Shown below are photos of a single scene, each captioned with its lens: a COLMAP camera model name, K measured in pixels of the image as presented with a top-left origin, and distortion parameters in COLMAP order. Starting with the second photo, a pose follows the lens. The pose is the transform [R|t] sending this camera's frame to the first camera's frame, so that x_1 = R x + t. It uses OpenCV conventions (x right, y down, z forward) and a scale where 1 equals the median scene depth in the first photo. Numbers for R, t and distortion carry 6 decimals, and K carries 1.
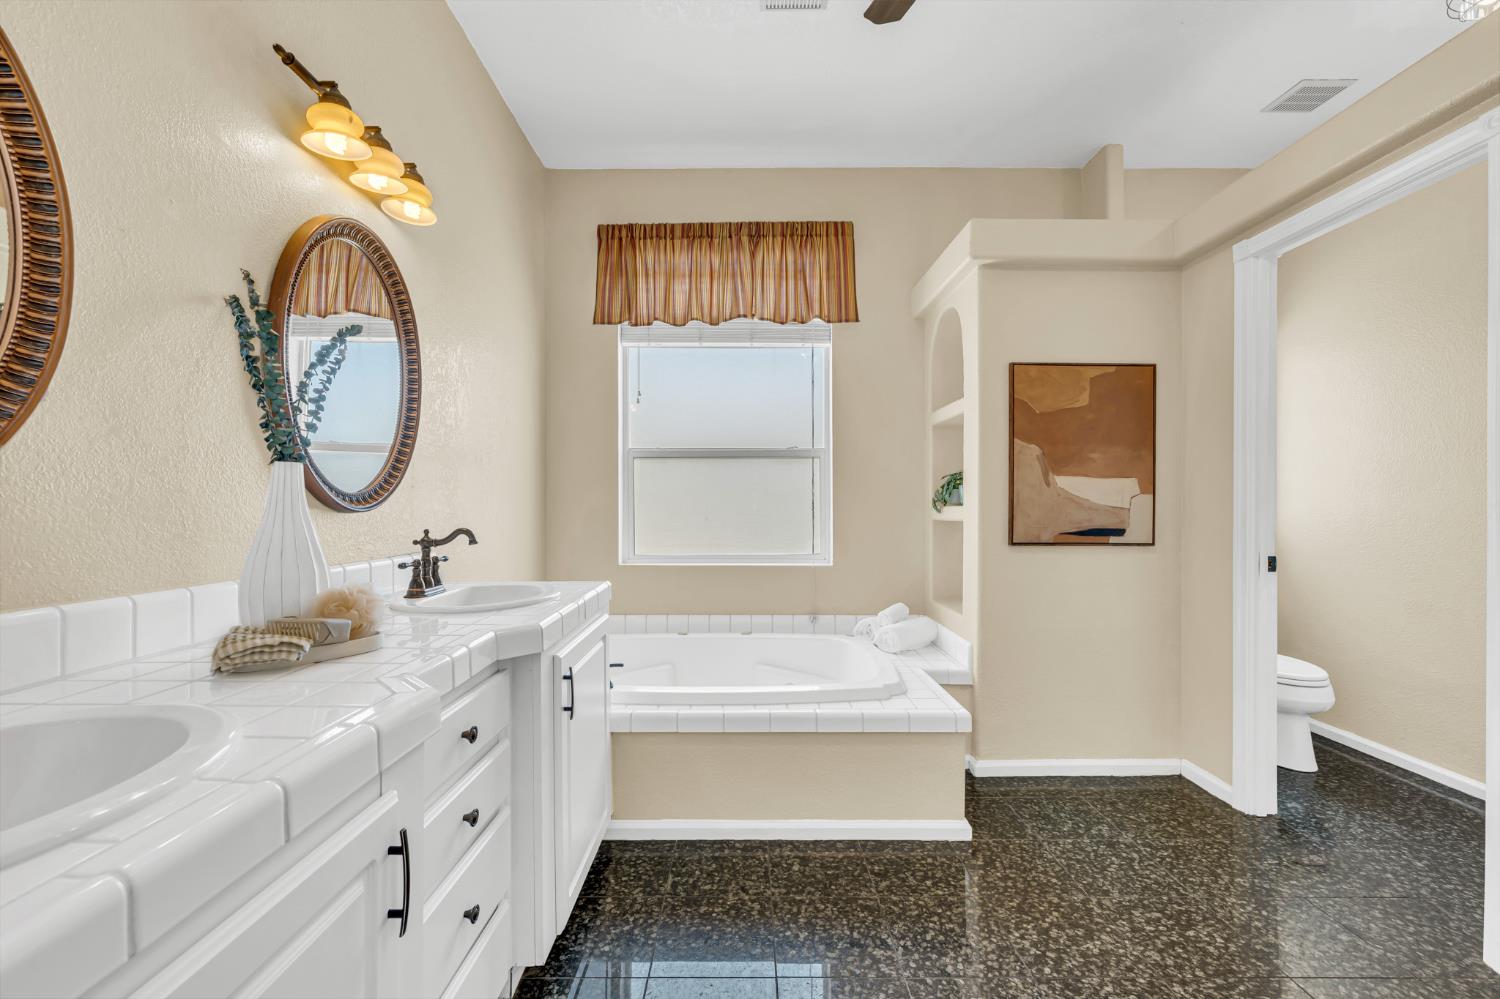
lens RADIAL K [[617.6, 0, 750.0], [0, 617.6, 499.5], [0, 0, 1]] dist [-0.000428, -0.000226]
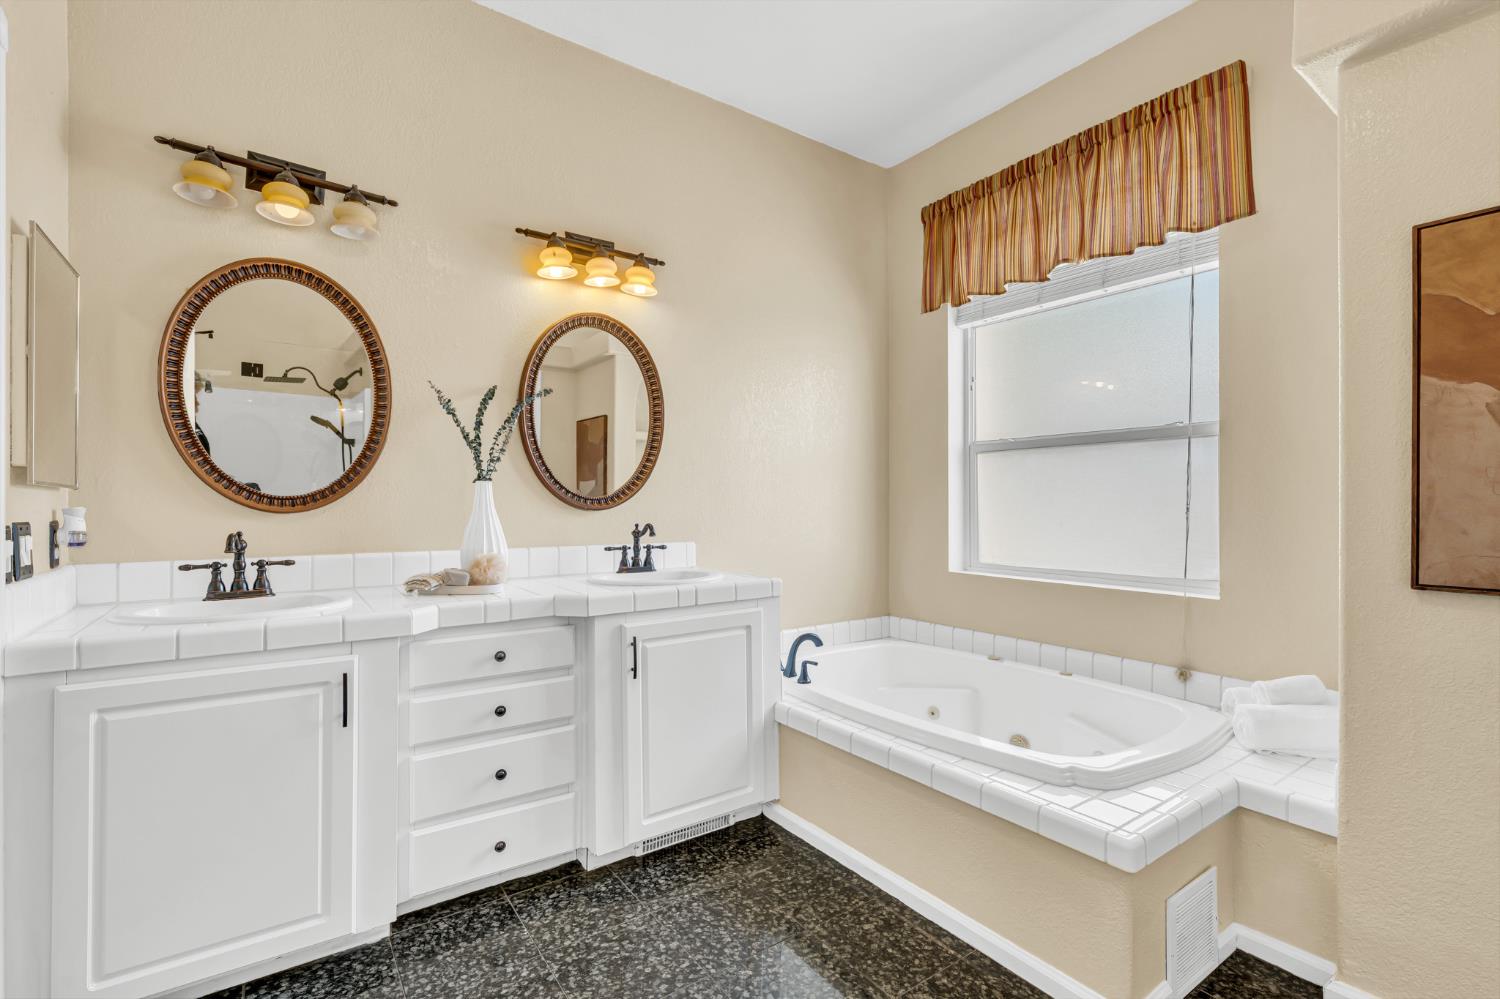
lens RADIAL K [[676.2, 0, 750.0], [0, 676.2, 499.5], [0, 0, 1]] dist [0.002738, 0.000039]
pose [[0.577023, -0.004074, -0.816718, 0.466587], [0.005409, 0.999985, -0.001166, -0.000988], [0.816710, -0.003745, 0.577036, 0.197669]]
